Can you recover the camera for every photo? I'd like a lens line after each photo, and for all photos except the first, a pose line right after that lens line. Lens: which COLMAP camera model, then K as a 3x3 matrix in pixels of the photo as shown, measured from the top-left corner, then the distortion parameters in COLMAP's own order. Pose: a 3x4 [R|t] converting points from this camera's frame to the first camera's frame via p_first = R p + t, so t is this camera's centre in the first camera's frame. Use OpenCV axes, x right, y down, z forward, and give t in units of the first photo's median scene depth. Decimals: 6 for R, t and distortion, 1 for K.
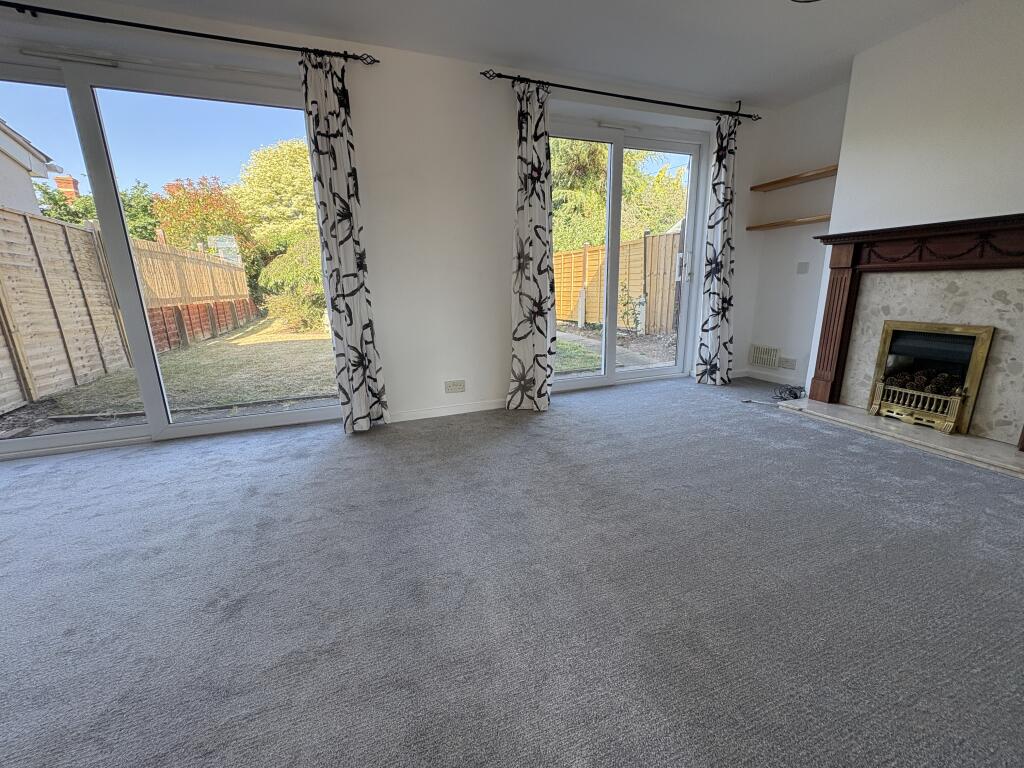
lens RADIAL K [[408.7, 0, 509.2], [0, 408.7, 383.3], [0, 0, 1]] dist [-0.000951, 0.000587]
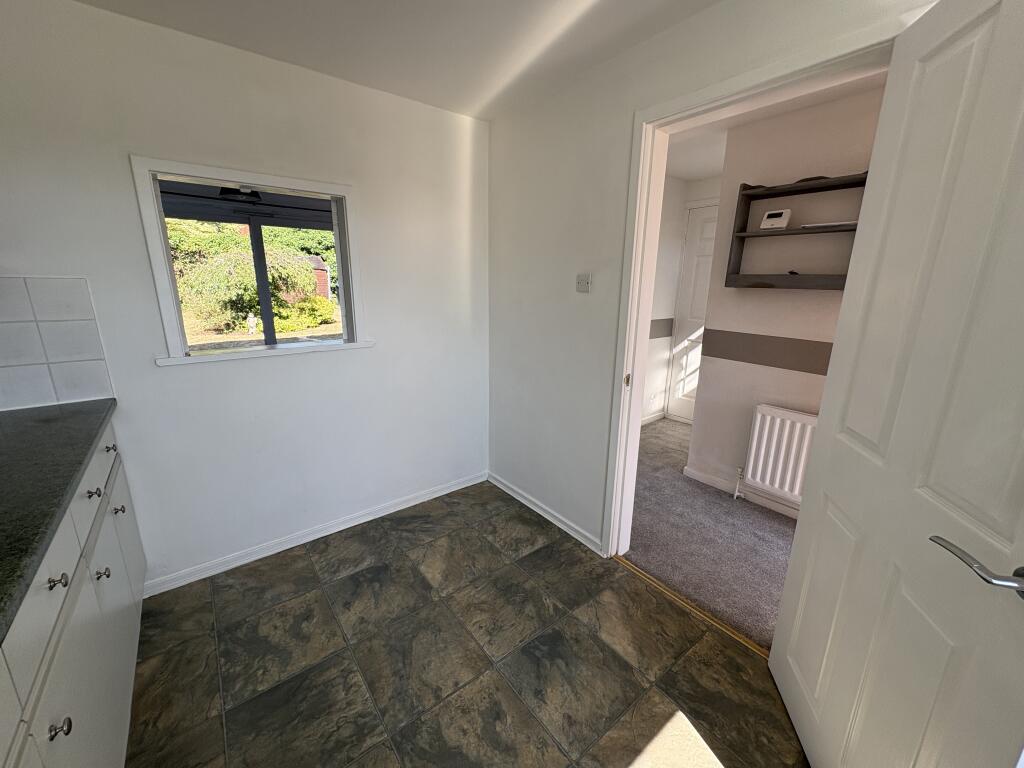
lens RADIAL K [[408.7, 0, 513.2], [0, 408.7, 386.4], [0, 0, 1]] dist [-0.000951, 0.000587]
pose [[0.950583, -0.043526, 0.307405, -0.349520], [0.040138, 0.999044, 0.017337, 0.129071], [-0.307866, -0.004141, 0.951421, -1.202937]]
